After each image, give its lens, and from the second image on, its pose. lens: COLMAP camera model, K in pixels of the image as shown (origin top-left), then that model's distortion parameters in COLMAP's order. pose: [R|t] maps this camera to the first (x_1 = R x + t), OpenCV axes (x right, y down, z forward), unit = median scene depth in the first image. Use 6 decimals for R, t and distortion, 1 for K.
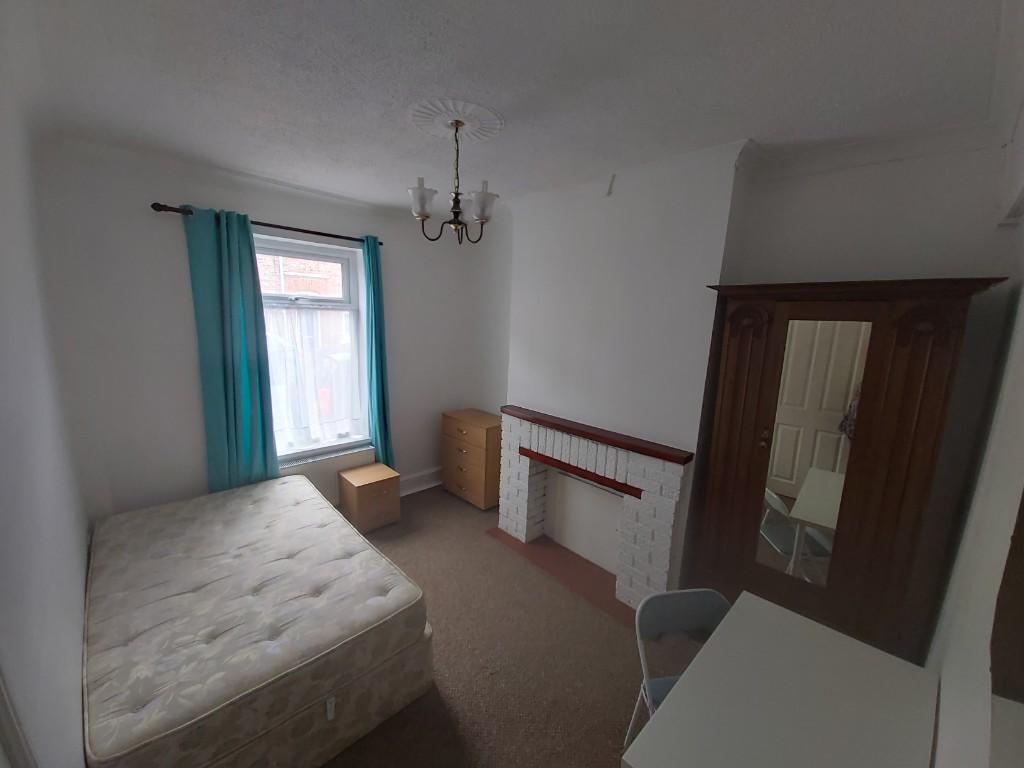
lens RADIAL K [[409.1, 0, 512.0], [0, 409.1, 384.0], [0, 0, 1]] dist [-0.018175, -0.000024]
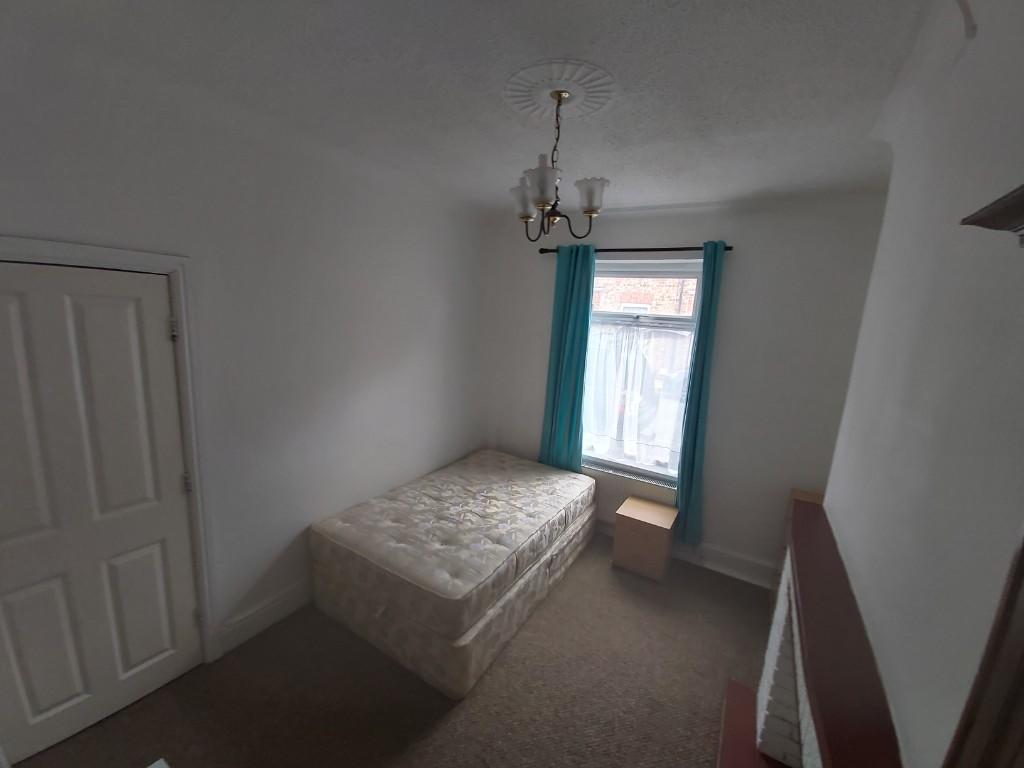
lens RADIAL K [[404.0, 0, 497.1], [0, 404.0, 385.0], [0, 0, 1]] dist [0.000983, 0.000004]
pose [[0.228100, 0.154178, -0.961353, 0.423339], [-0.212560, 0.971451, 0.105363, -0.078587], [0.950152, 0.180312, 0.254360, 0.460389]]
